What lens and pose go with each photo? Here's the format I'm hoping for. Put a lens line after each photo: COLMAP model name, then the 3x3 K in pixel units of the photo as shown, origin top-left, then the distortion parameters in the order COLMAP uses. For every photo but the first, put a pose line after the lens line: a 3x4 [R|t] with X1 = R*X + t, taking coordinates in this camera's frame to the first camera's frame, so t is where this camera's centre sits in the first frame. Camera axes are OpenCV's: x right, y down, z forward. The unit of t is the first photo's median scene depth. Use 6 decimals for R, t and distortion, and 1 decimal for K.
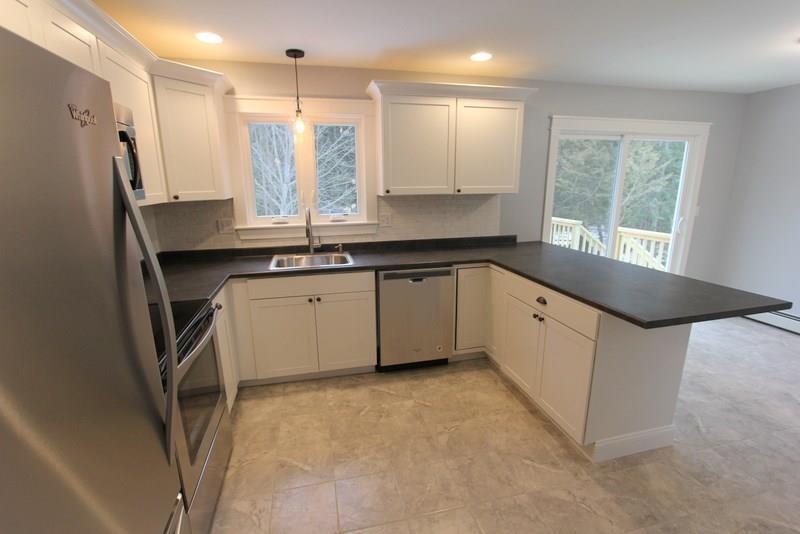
lens RADIAL K [[371.4, 0, 400.0], [0, 371.4, 267.0], [0, 0, 1]] dist [-0.014383, 0.000396]
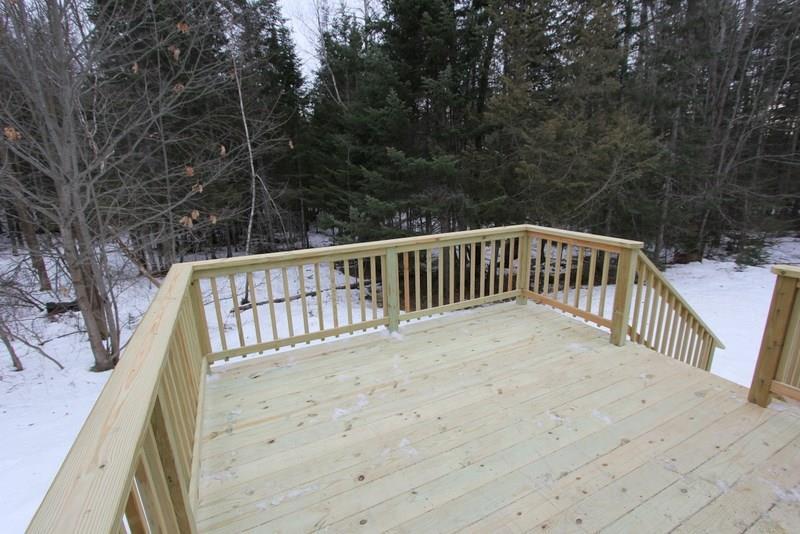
lens RADIAL K [[366.9, 0, 400.0], [0, 366.9, 267.0], [0, 0, 1]] dist [-0.018798, -0.000023]
pose [[0.978262, -0.069201, 0.195484, 0.214044], [0.065301, 0.997518, 0.026335, -0.244359], [-0.196821, -0.012997, 0.980353, 1.211859]]
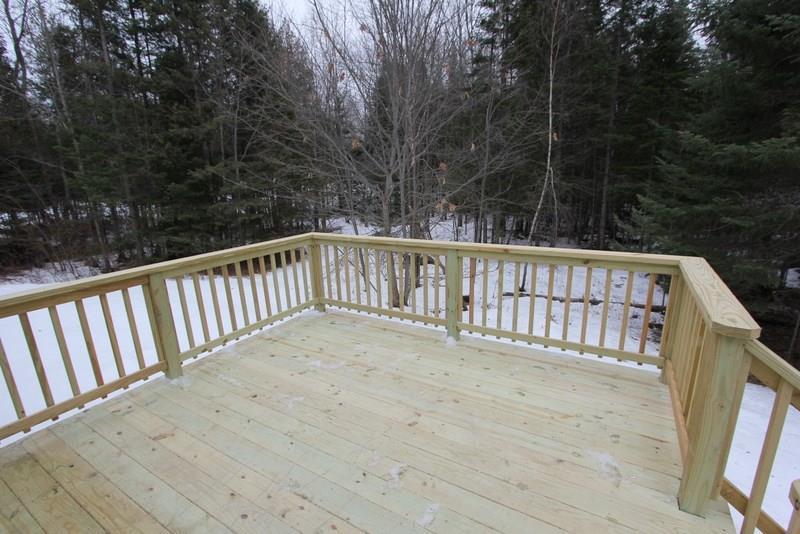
lens RADIAL K [[371.4, 0, 400.0], [0, 371.4, 267.0], [0, 0, 1]] dist [-0.014383, 0.000396]
pose [[0.713447, 0.152396, -0.683937, 0.969641], [-0.130499, 0.987884, 0.083992, -0.291378], [0.688450, 0.029330, 0.724690, 1.401188]]
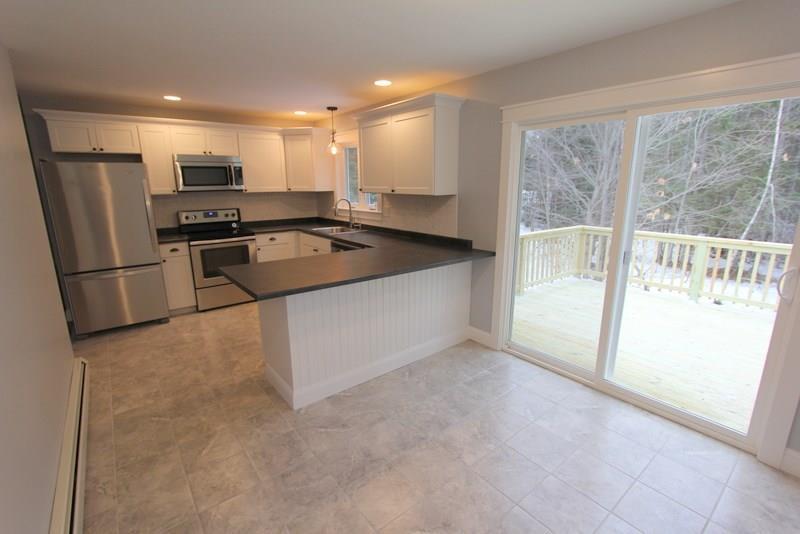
lens RADIAL K [[371.4, 0, 400.0], [0, 371.4, 267.0], [0, 0, 1]] dist [-0.014383, 0.000396]
pose [[0.408443, 0.208846, -0.888570, 1.226517], [-0.203055, 0.969870, 0.134617, -0.124231], [0.889912, 0.125445, 0.438544, 0.486612]]
